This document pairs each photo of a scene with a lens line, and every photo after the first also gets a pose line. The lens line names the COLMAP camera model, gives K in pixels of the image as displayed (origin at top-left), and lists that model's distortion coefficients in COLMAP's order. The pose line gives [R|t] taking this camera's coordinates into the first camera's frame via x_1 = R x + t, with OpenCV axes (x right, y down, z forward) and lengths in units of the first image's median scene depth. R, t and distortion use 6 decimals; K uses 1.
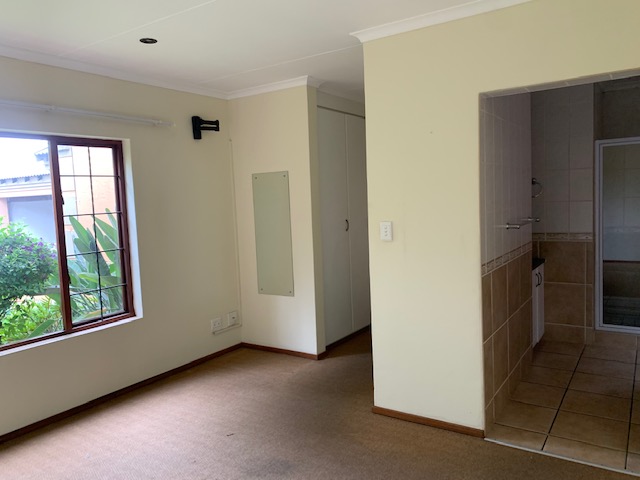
lens RADIAL K [[486.4, 0, 316.8], [0, 486.4, 237.6], [0, 0, 1]] dist [0.070220, -0.075800]
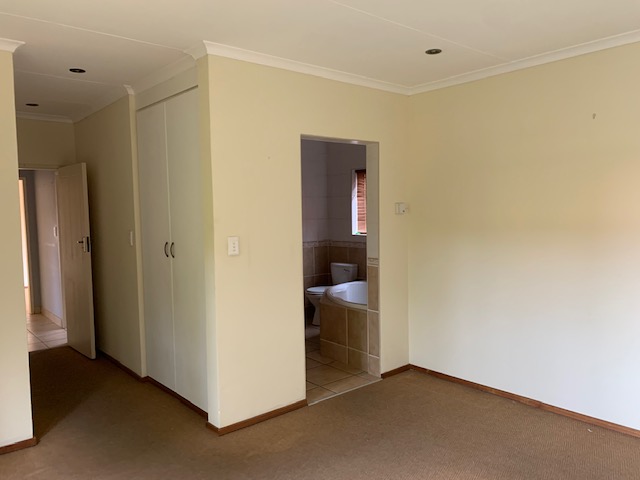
lens RADIAL K [[486.4, 0, 316.8], [0, 486.4, 237.6], [0, 0, 1]] dist [0.070220, -0.075800]
pose [[0.286722, -0.026248, 0.957654, -0.819814], [0.081532, 0.996667, 0.002906, -0.020825], [-0.954538, 0.077246, 0.287906, 0.565538]]
